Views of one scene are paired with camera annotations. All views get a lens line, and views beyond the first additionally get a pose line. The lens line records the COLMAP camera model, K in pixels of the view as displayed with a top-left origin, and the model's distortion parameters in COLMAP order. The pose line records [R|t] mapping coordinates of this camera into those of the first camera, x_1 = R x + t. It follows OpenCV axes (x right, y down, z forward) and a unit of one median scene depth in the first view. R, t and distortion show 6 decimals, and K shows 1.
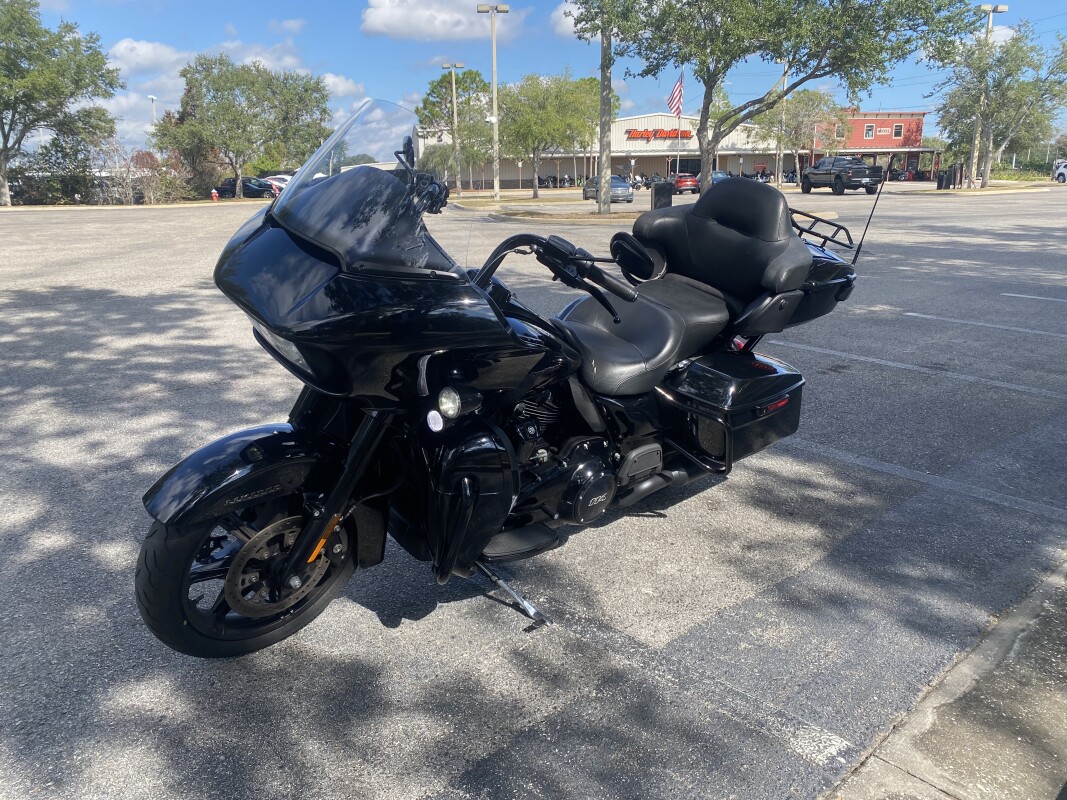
lens RADIAL K [[812.6, 0, 533.5], [0, 812.6, 400.0], [0, 0, 1]] dist [-0.000404, 0.001793]
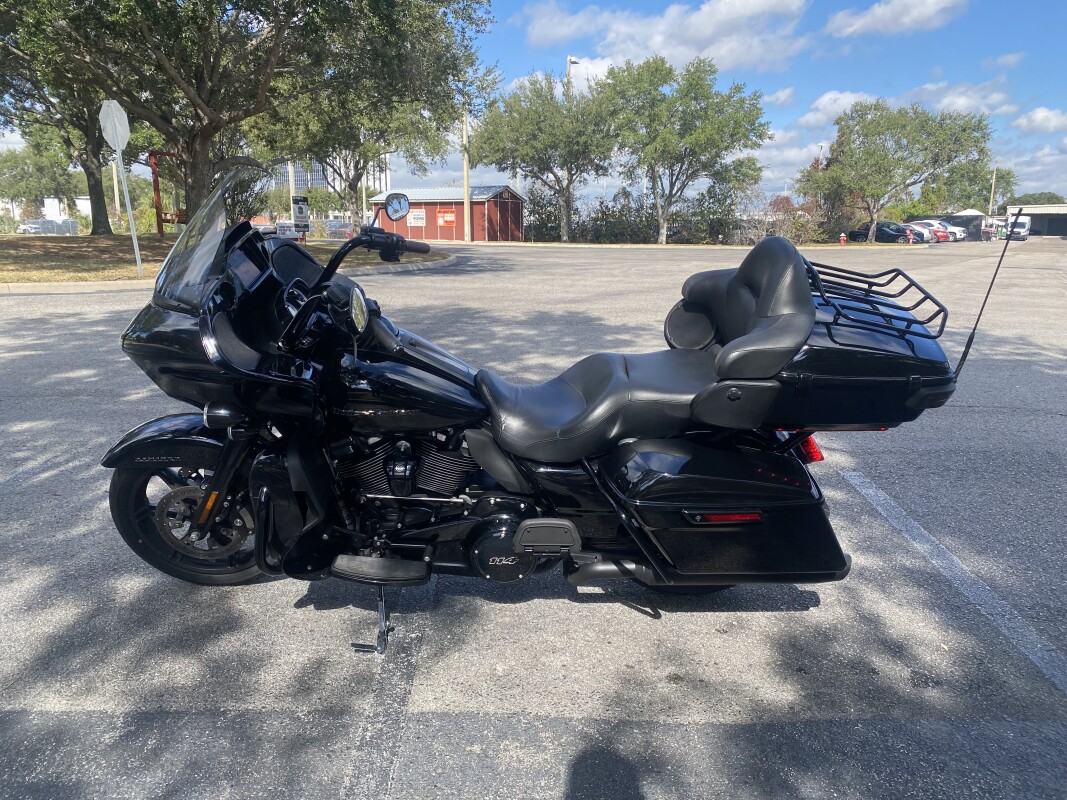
lens RADIAL K [[822.6, 0, 533.5], [0, 822.6, 400.0], [0, 0, 1]] dist [0.000009, -0.003645]
pose [[0.728702, 0.155652, -0.666908, 0.052628], [-0.190665, 0.981436, 0.020728, -0.006772], [0.657754, 0.112051, 0.744852, 0.019363]]
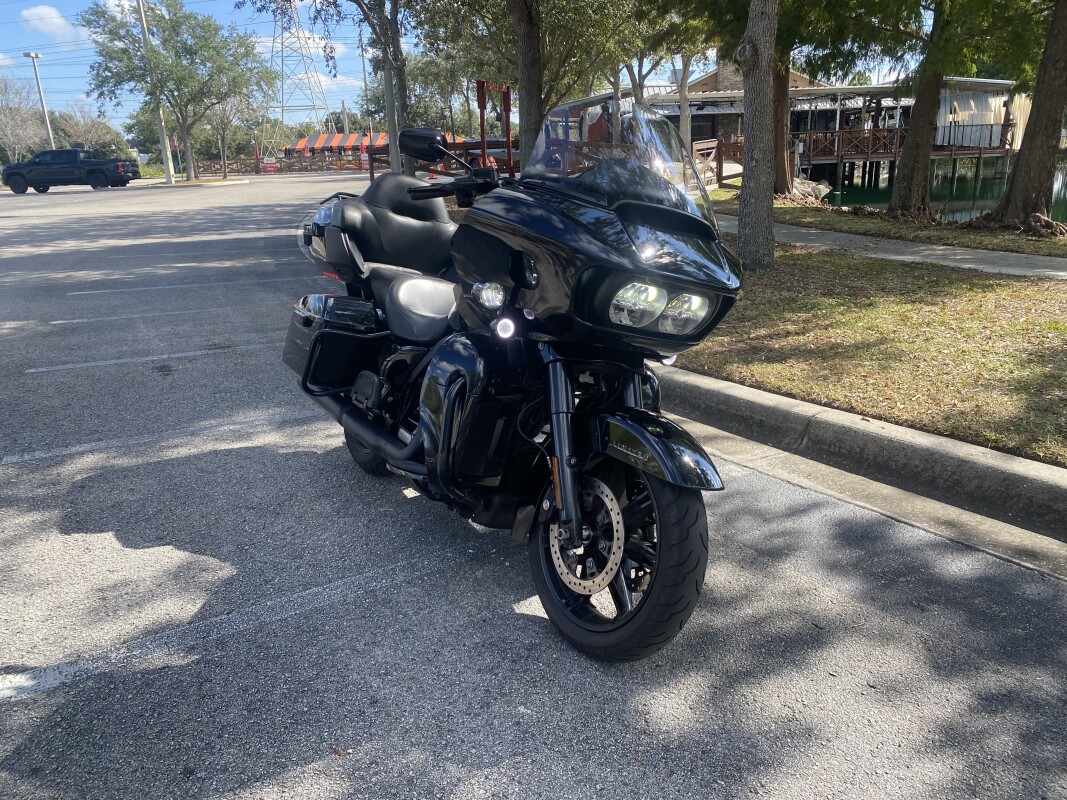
lens RADIAL K [[798.5, 0, 564.1], [0, 798.5, 404.6], [0, 0, 1]] dist [0.003431, 0.003571]
pose [[0.191067, -0.281499, 0.940347, -0.071128], [0.281837, 0.933390, 0.222150, -0.011864], [-0.940245, 0.222579, 0.257677, 0.043755]]
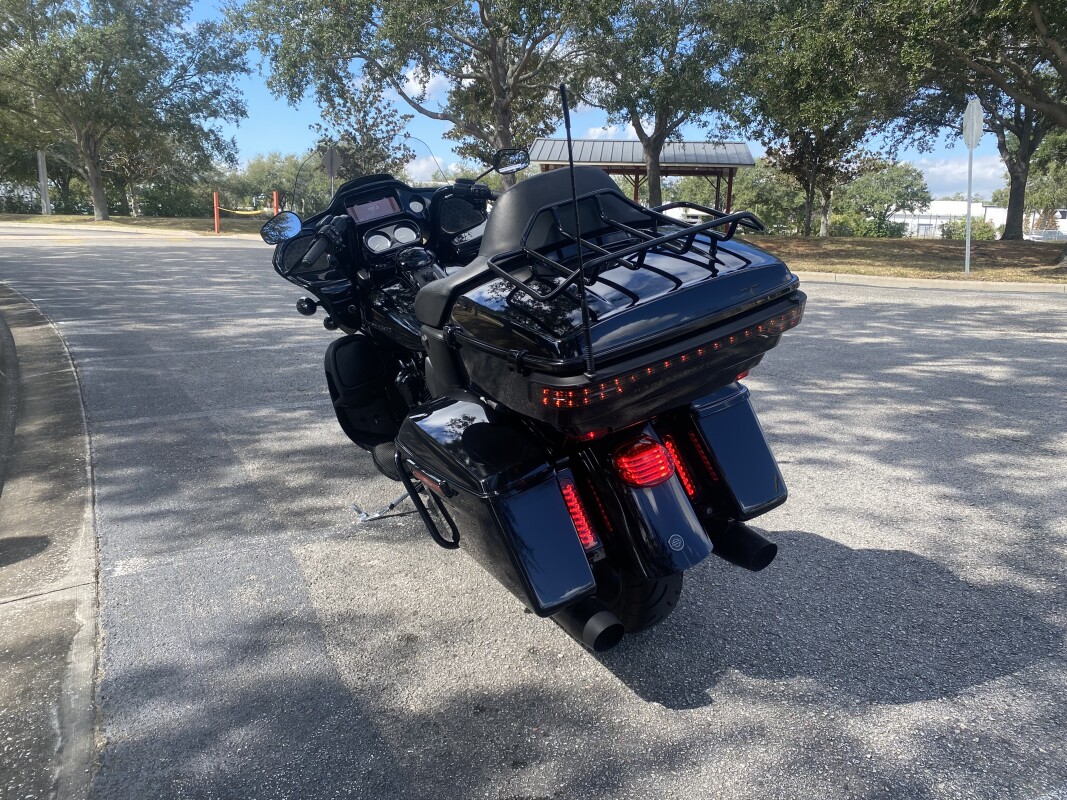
lens RADIAL K [[822.6, 0, 533.5], [0, 822.6, 400.0], [0, 0, 1]] dist [0.000009, -0.003645]
pose [[-0.289642, 0.206336, -0.934630, 0.072158], [-0.276002, 0.917001, 0.287977, -0.022736], [0.916477, 0.341370, -0.208653, 0.093440]]
